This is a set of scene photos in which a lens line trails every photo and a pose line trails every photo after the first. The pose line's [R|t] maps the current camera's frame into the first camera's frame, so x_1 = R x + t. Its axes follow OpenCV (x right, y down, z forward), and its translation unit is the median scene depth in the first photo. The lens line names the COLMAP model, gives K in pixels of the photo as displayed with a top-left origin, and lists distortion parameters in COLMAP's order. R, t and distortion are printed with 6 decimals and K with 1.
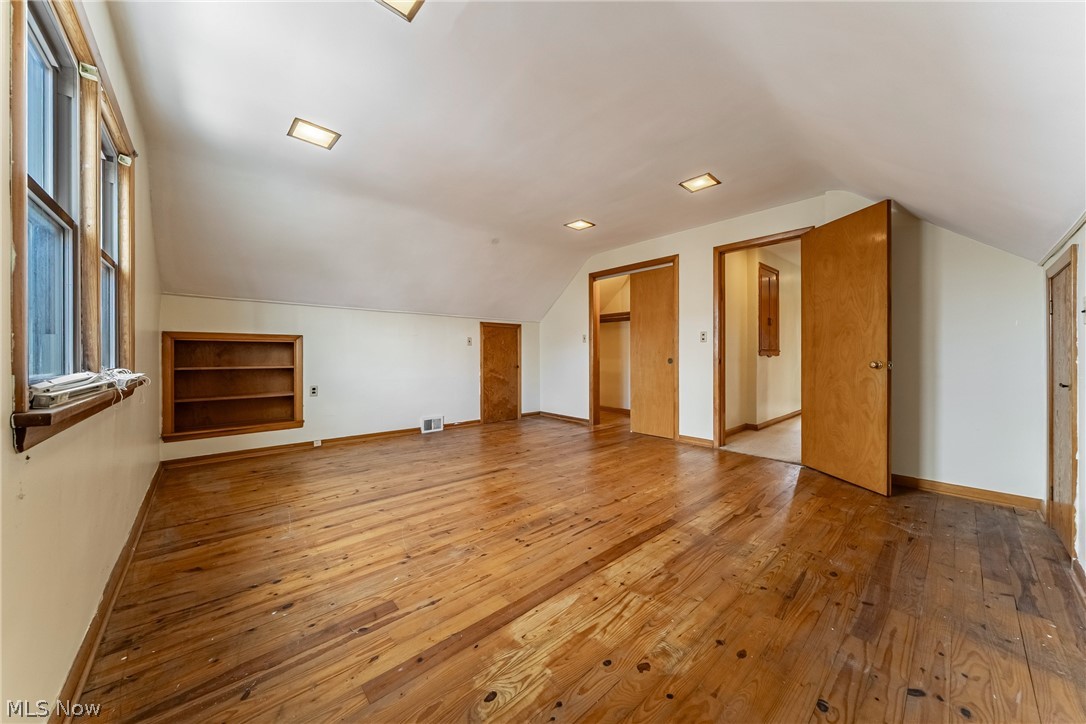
lens RADIAL K [[374.2, 0, 543.8], [0, 374.2, 357.5], [0, 0, 1]] dist [0.004100, 0.000176]
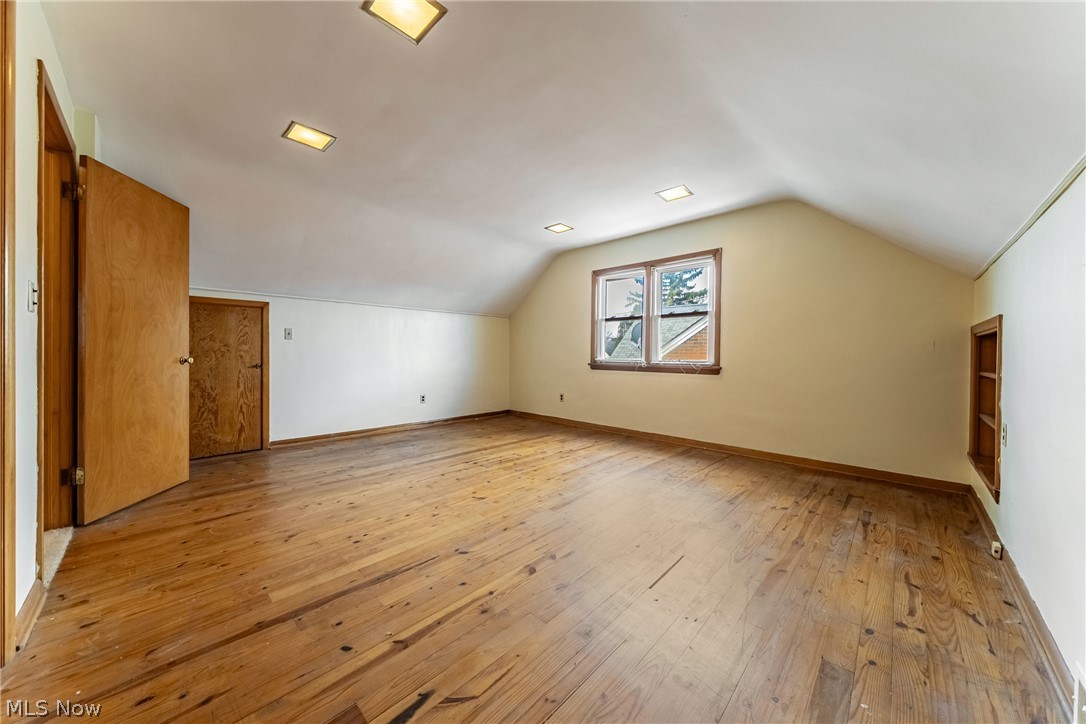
lens RADIAL K [[374.2, 0, 538.9], [0, 374.2, 355.1], [0, 0, 1]] dist [0.004100, 0.000176]
pose [[-0.997794, -0.002520, -0.066344, -0.028030], [-0.003147, 0.999951, 0.009346, -0.007606], [0.066317, 0.009535, -0.997753, 2.024335]]
